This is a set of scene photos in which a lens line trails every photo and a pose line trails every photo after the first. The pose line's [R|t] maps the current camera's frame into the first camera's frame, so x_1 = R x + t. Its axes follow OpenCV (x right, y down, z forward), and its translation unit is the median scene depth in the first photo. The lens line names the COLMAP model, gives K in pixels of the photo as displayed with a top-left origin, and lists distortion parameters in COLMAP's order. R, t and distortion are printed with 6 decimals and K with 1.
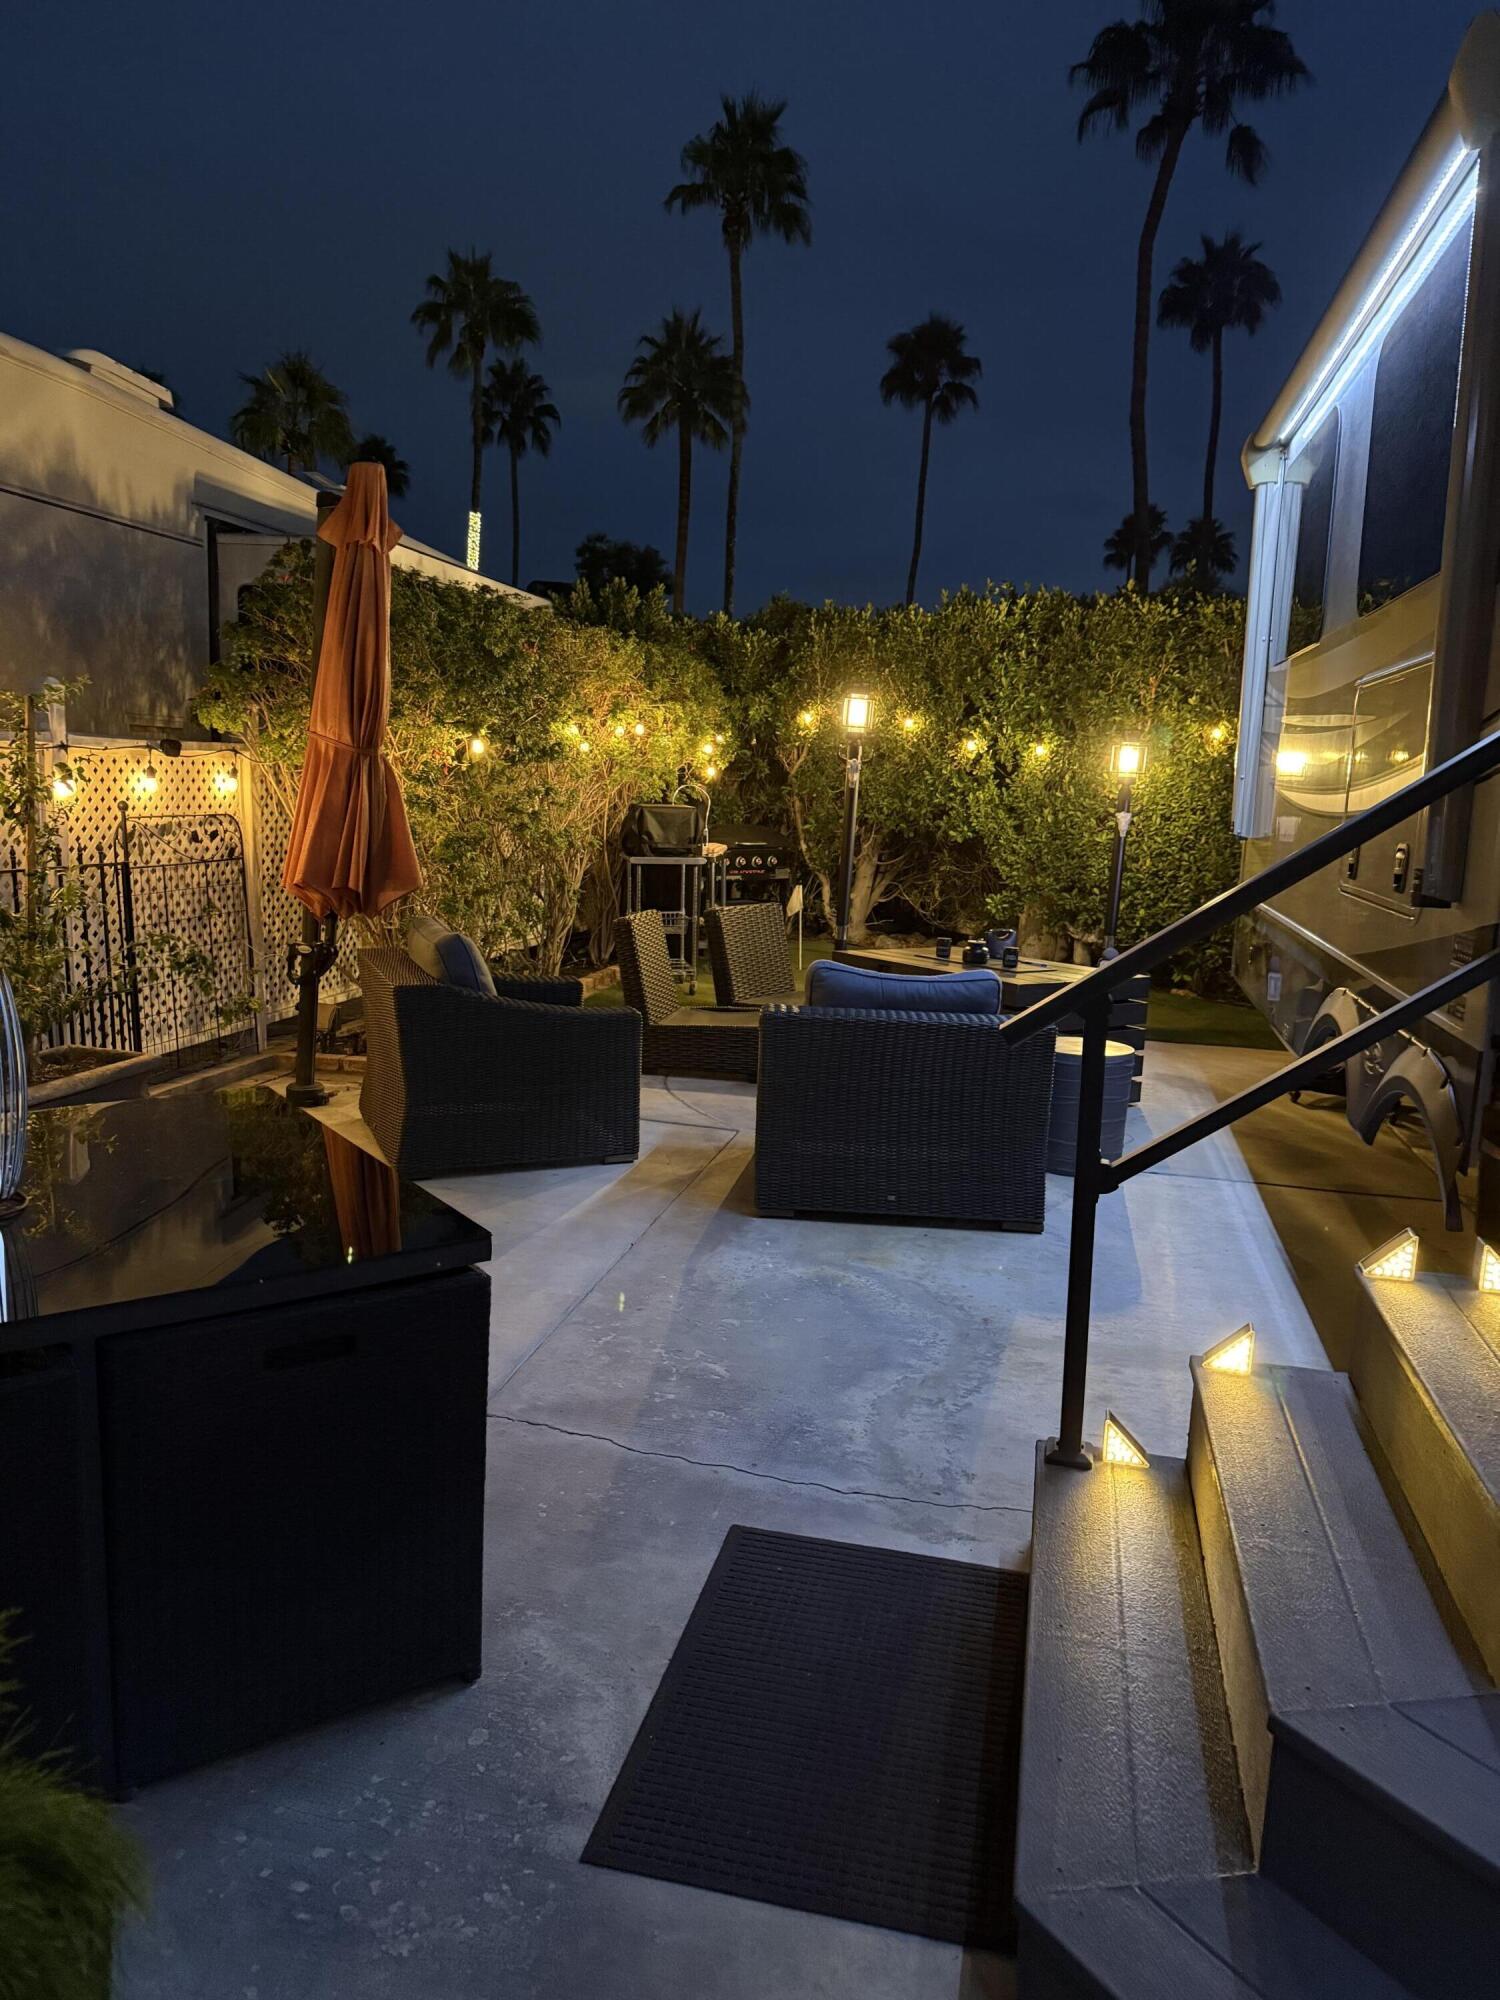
lens RADIAL K [[1415.4, 0, 750.0], [0, 1415.4, 1000.0], [0, 0, 1]] dist [0.040121, -0.057570]
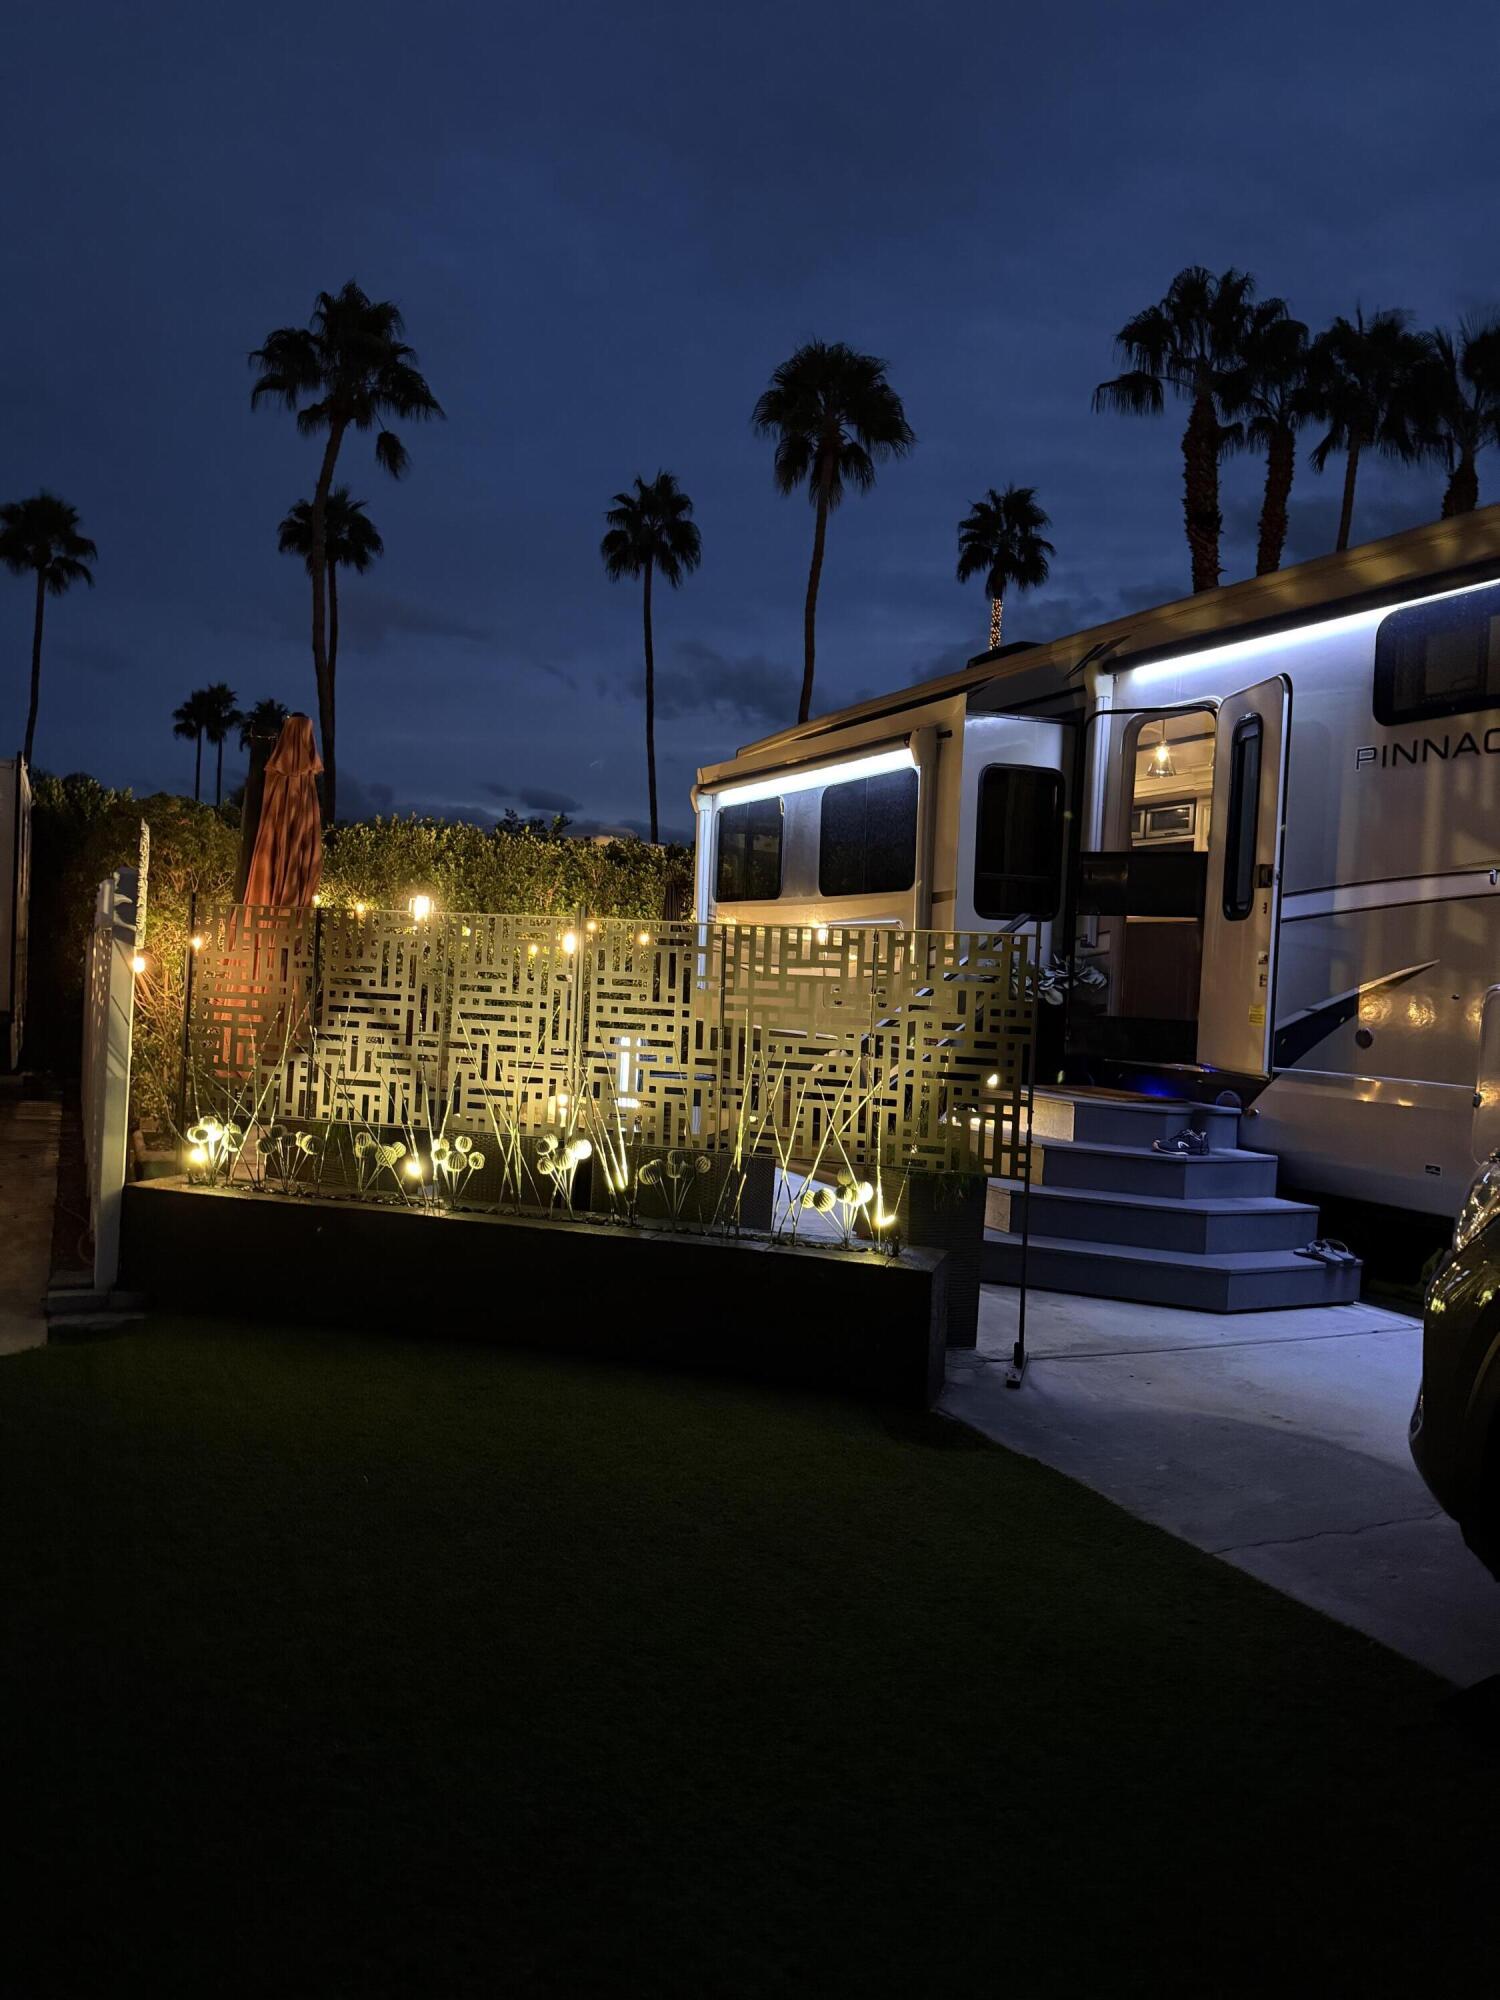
lens RADIAL K [[1409.1, 0, 715.8], [0, 1409.1, 984.0], [0, 0, 1]] dist [0.037913, -0.059992]
pose [[0.804122, -0.002427, 0.594459, -0.996968], [0.074547, 0.992510, -0.096786, 0.081345], [-0.589772, 0.122143, 0.798280, -0.669140]]
